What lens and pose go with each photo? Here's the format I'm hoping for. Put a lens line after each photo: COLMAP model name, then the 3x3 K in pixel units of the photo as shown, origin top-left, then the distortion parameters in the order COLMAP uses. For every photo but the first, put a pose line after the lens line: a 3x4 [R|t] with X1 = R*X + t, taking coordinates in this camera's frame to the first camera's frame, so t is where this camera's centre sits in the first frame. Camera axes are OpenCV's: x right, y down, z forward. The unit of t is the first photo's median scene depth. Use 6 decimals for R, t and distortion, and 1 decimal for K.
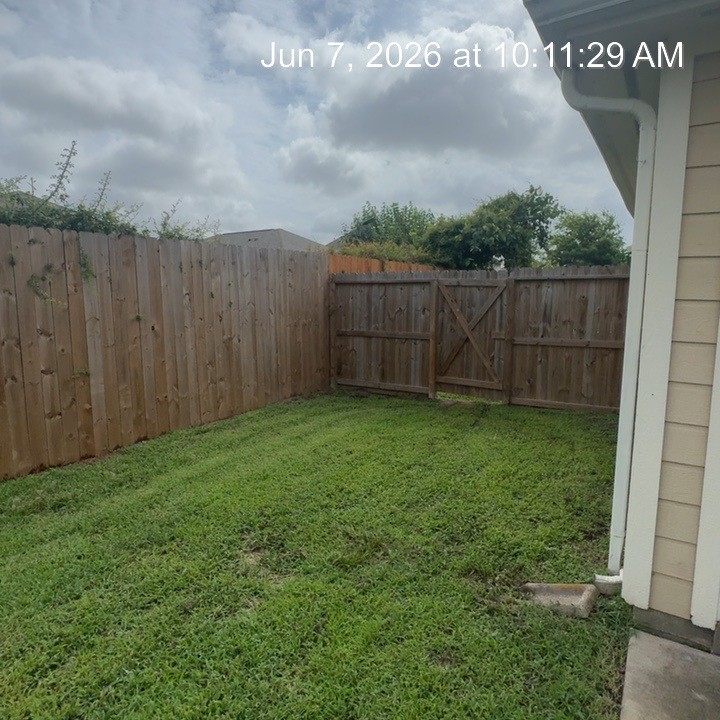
lens RADIAL K [[498.6, 0, 360.2], [0, 498.6, 360.7], [0, 0, 1]] dist [-0.002325, -0.000302]
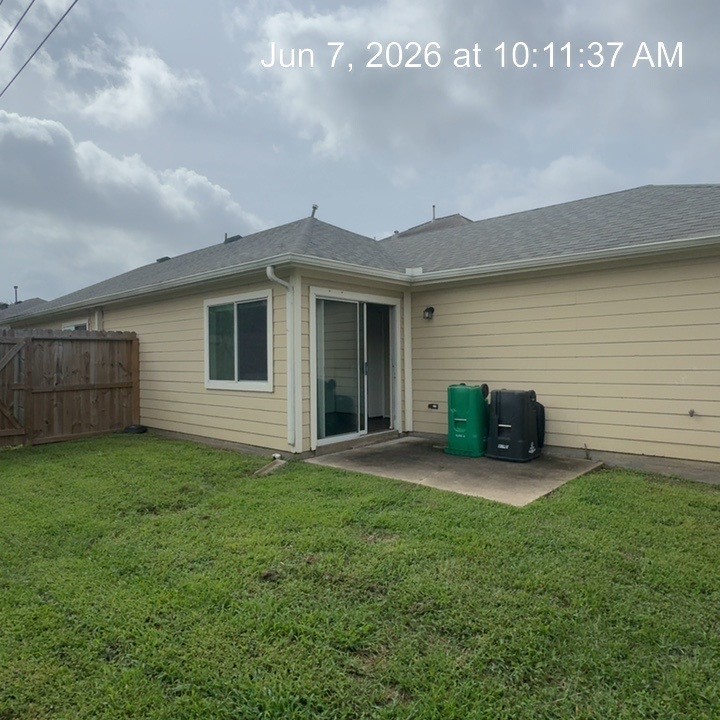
lens RADIAL K [[498.6, 0, 360.2], [0, 498.6, 359.1], [0, 0, 1]] dist [-0.002325, -0.000302]
pose [[0.151300, -0.006088, 0.988469, -0.748099], [0.142839, 0.989620, -0.015768, 0.017402], [-0.978113, 0.143577, 0.150599, 0.058591]]
